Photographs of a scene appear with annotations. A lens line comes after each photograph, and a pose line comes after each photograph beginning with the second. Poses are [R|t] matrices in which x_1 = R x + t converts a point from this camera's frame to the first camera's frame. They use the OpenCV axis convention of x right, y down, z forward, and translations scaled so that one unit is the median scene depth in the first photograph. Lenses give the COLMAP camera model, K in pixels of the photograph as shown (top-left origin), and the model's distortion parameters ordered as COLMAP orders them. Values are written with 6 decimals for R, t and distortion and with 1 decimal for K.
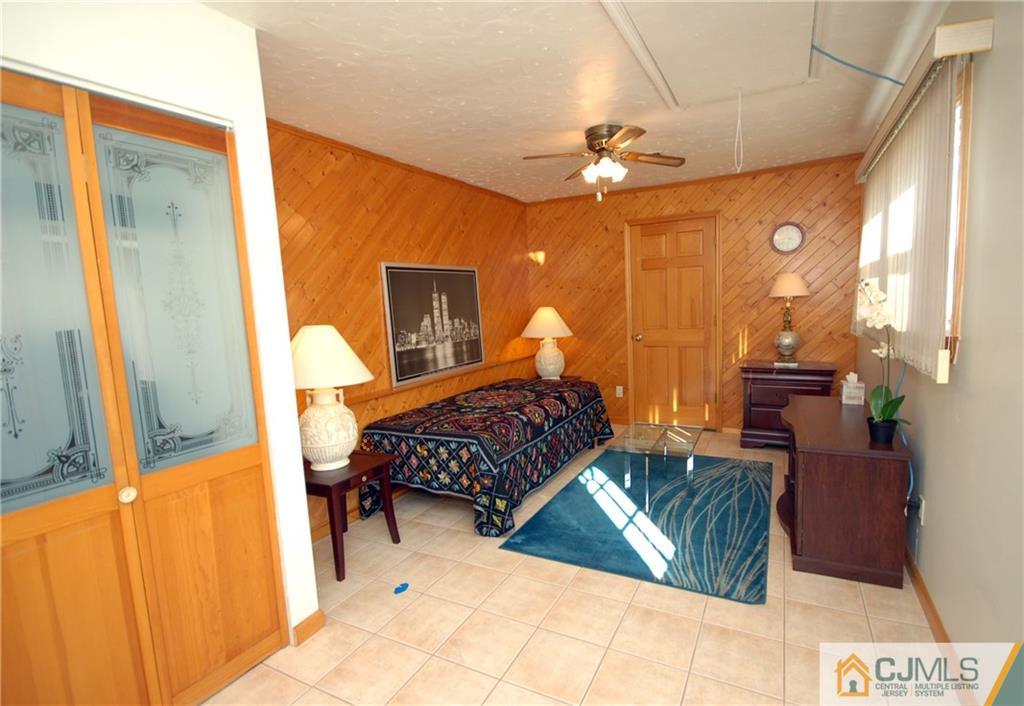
lens RADIAL K [[490.4, 0, 536.2], [0, 490.4, 355.4], [0, 0, 1]] dist [0.000901, 0.000127]
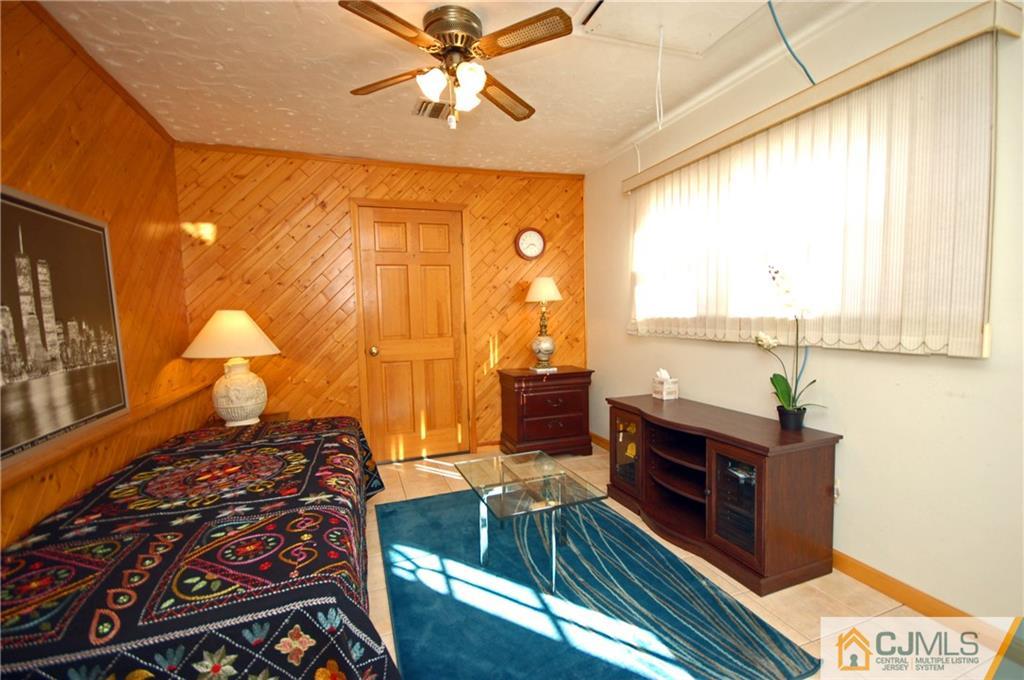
lens RADIAL K [[454.3, 0, 515.5], [0, 454.3, 344.3], [0, 0, 1]] dist [-0.003393, -0.000583]
pose [[0.686325, -0.028018, 0.726755, -0.186203], [0.079174, 0.996197, -0.036364, -0.004277], [-0.722973, 0.082498, 0.685933, 0.407258]]
